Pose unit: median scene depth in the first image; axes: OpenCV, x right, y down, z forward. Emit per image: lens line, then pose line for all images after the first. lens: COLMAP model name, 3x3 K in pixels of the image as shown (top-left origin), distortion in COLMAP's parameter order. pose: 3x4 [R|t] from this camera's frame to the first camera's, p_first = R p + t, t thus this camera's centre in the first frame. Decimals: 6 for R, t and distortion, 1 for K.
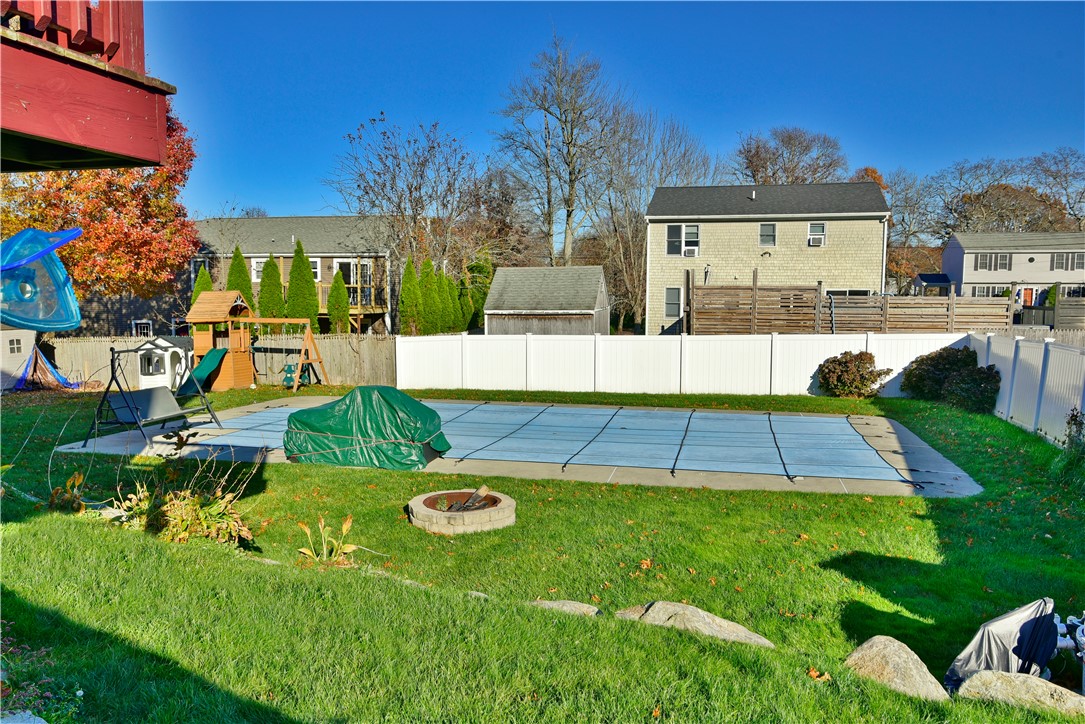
lens RADIAL K [[834.4, 0, 535.8], [0, 834.4, 364.1], [0, 0, 1]] dist [0.006377, 0.003649]
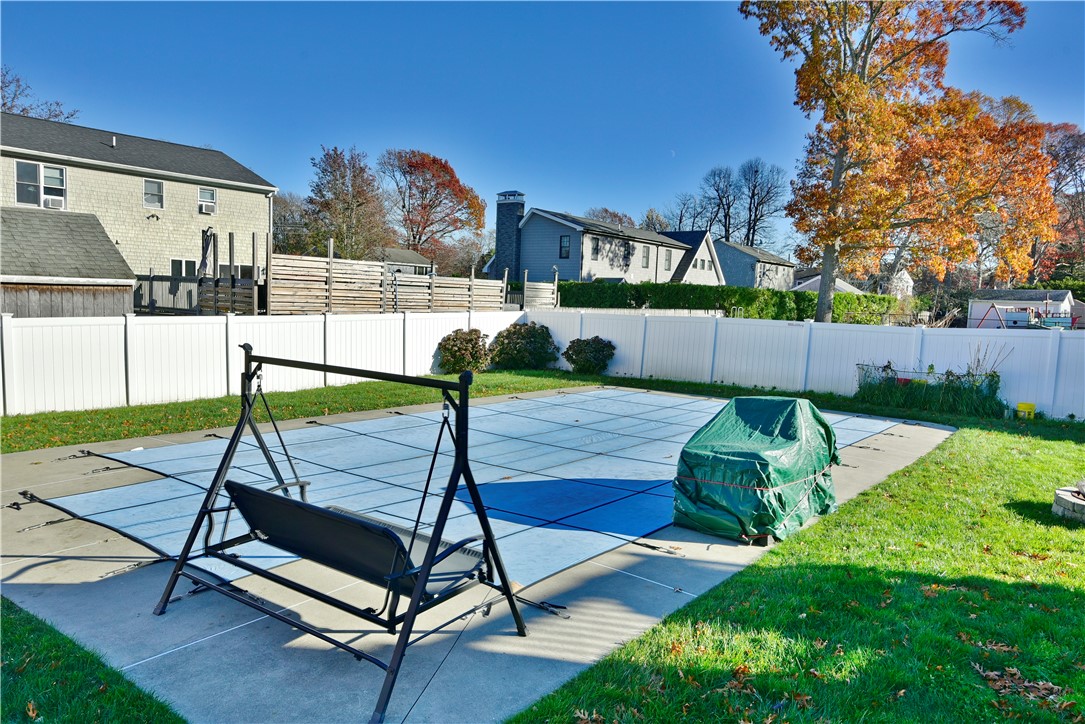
lens RADIAL K [[777.2, 0, 543.5], [0, 777.2, 369.0], [0, 0, 1]] dist [0.002977, -0.003047]
pose [[0.405579, -0.073532, 0.911097, -0.376285], [0.036152, 0.997270, 0.064393, -0.019510], [-0.913345, 0.006822, 0.407130, 0.415866]]
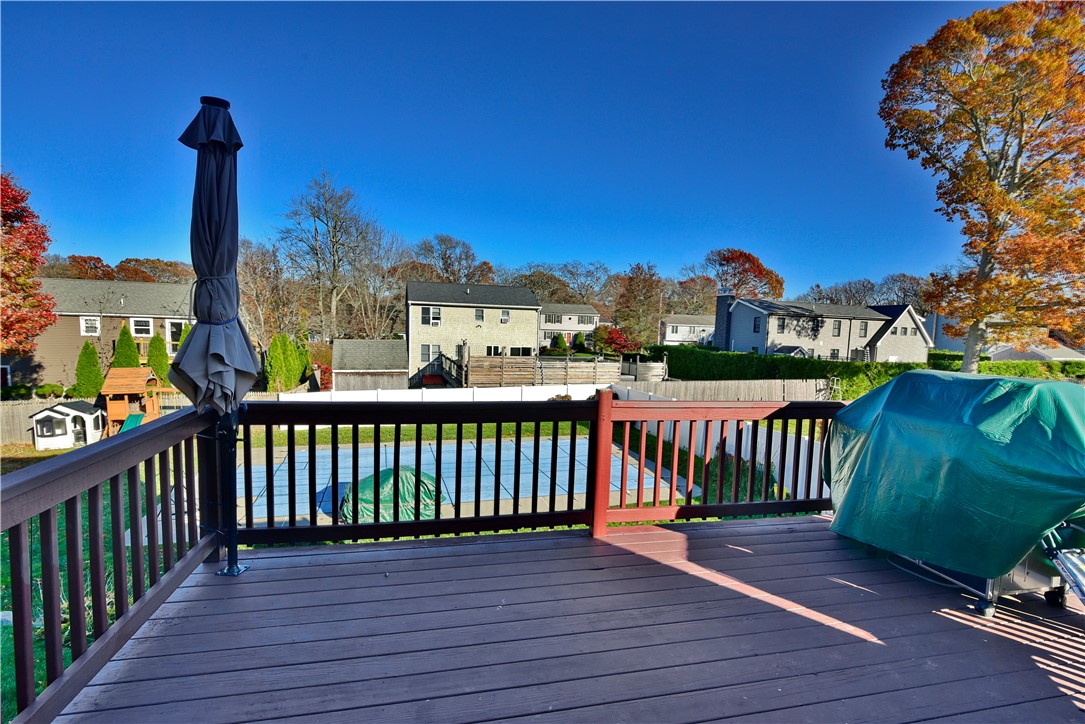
lens RADIAL K [[502.8, 0, 538.3], [0, 502.8, 368.0], [0, 0, 1]] dist [0.001425, 0.000297]
pose [[0.860990, -0.023748, 0.508067, -0.205158], [0.016119, 0.999682, 0.019412, -0.080566], [-0.508366, -0.008524, 0.861099, 0.023187]]
